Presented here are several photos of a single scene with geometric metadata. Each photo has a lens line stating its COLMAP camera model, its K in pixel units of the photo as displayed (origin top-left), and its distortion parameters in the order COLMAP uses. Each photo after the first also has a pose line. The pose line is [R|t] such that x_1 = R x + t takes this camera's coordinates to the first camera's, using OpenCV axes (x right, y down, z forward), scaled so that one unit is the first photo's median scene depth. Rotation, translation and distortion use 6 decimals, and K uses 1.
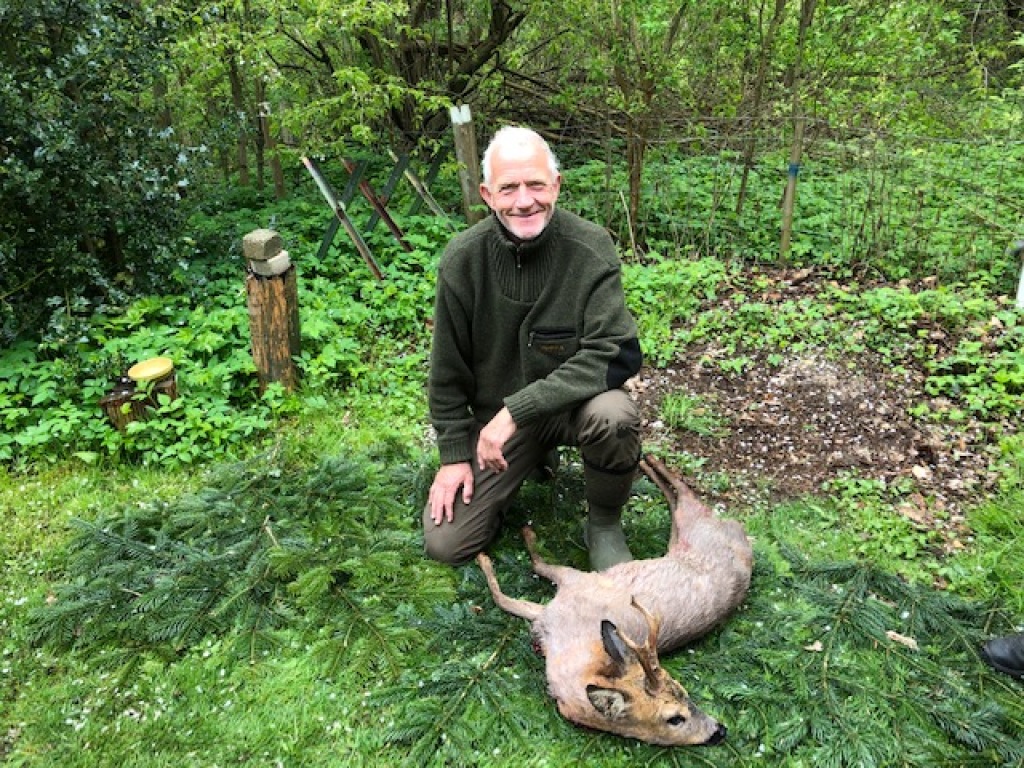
lens RADIAL K [[828.3, 0, 517.2], [0, 828.3, 378.3], [0, 0, 1]] dist [0.037887, -0.046408]
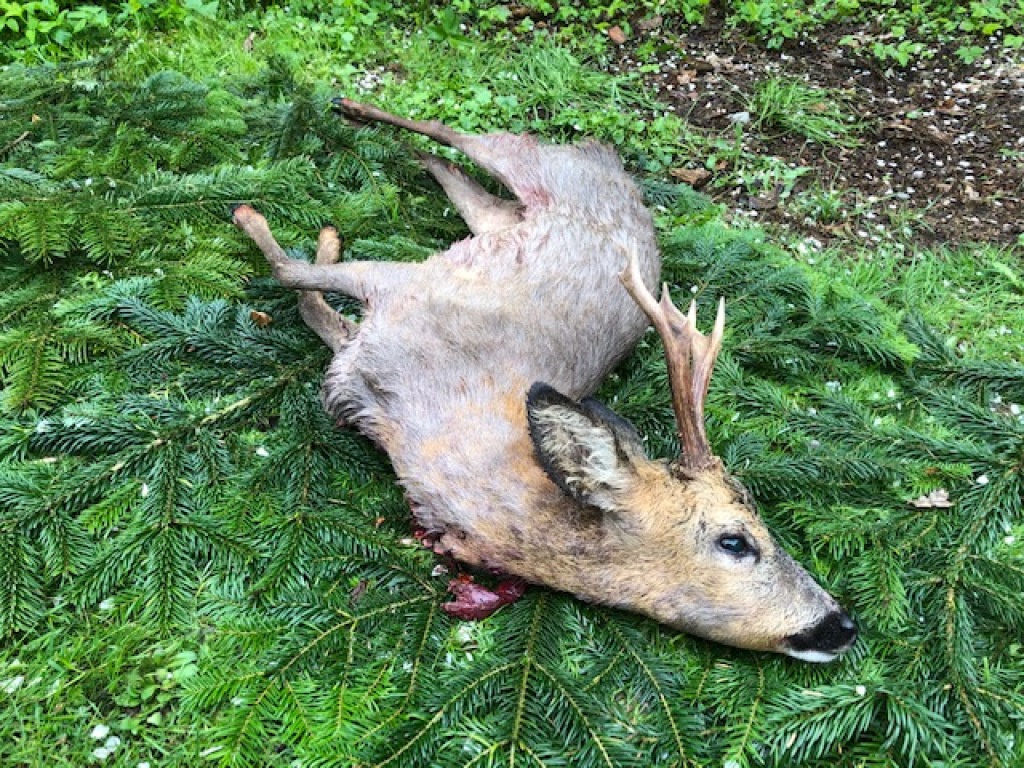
lens RADIAL K [[828.3, 0, 517.2], [0, 828.3, 378.3], [0, 0, 1]] dist [0.037887, -0.046408]
pose [[0.978611, 0.170157, -0.115619, 0.115279], [-0.140521, 0.963370, 0.228411, 0.122254], [0.150249, -0.207279, 0.966675, 0.368009]]
